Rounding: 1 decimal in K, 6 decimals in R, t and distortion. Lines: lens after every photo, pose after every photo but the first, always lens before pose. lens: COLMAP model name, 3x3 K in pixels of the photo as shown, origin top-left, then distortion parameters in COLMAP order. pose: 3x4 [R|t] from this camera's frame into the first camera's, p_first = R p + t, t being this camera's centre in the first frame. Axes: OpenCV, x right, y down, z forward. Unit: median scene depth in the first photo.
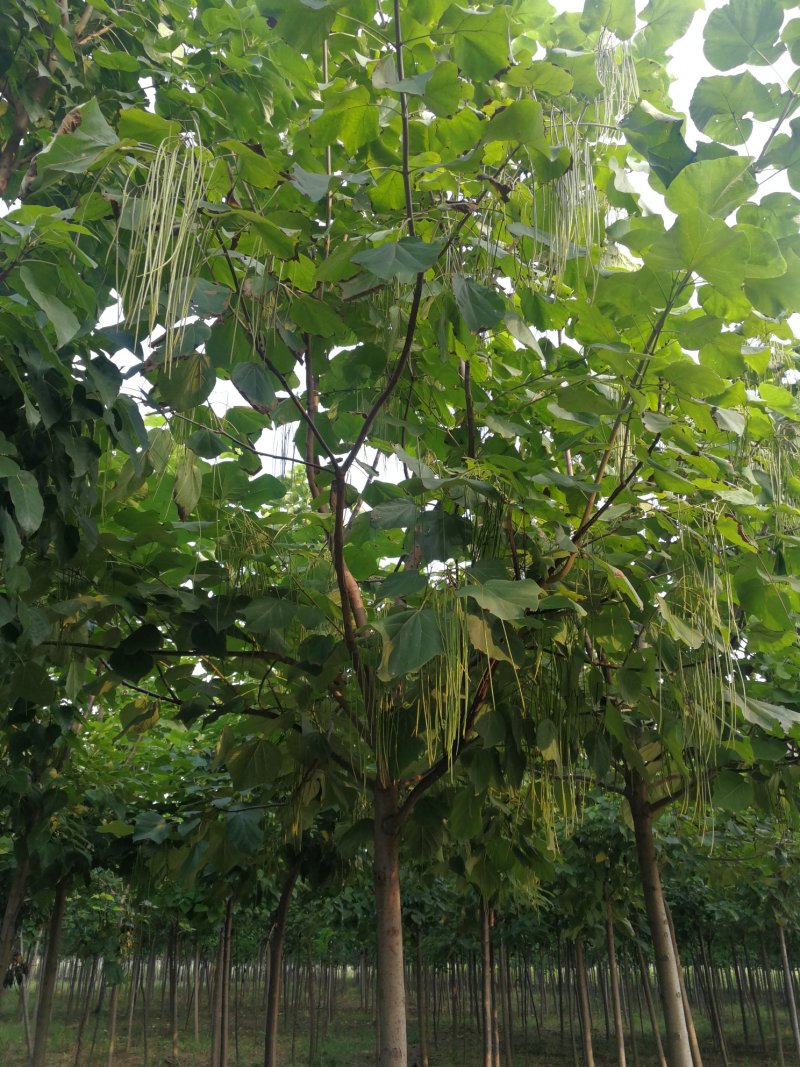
lens RADIAL K [[873.7, 0, 408.8], [0, 873.7, 527.8], [0, 0, 1]] dist [0.010020, -0.008438]
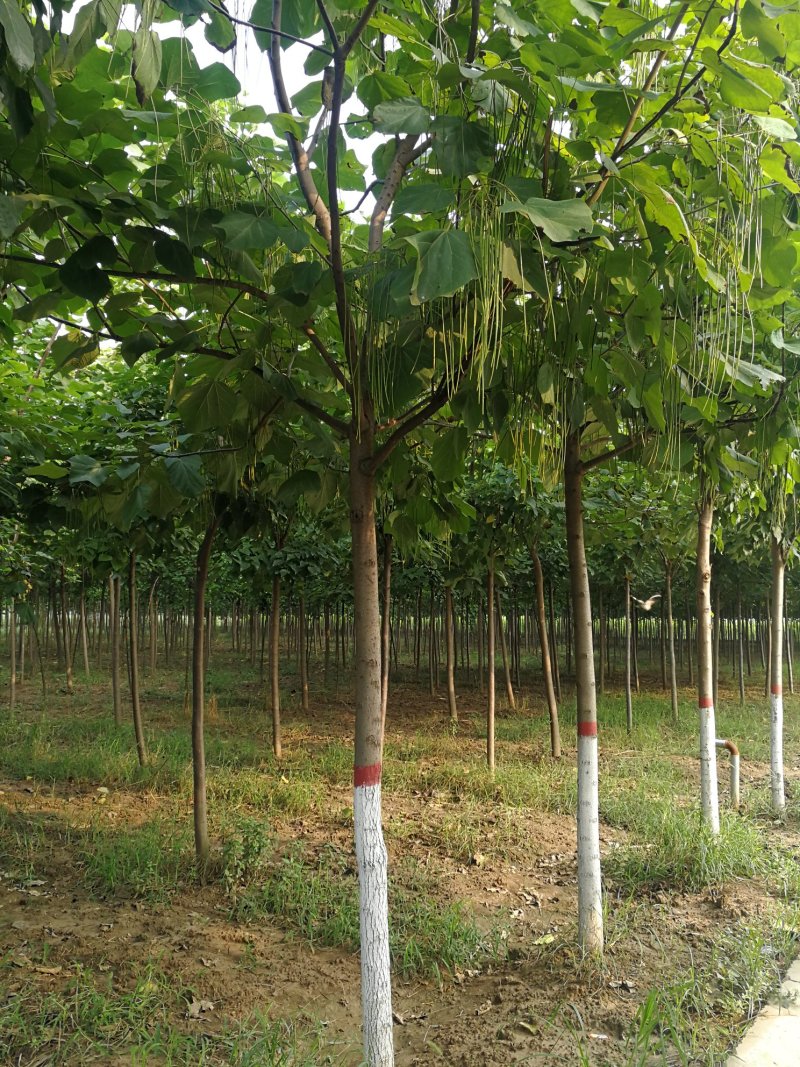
lens RADIAL K [[873.7, 0, 399.0], [0, 873.7, 549.1], [0, 0, 1]] dist [0.010020, -0.008438]
pose [[0.987979, 0.014460, 0.153912, -0.105656], [-0.071133, 0.926475, 0.369572, 0.043710], [-0.137252, -0.376078, 0.916366, 0.038153]]
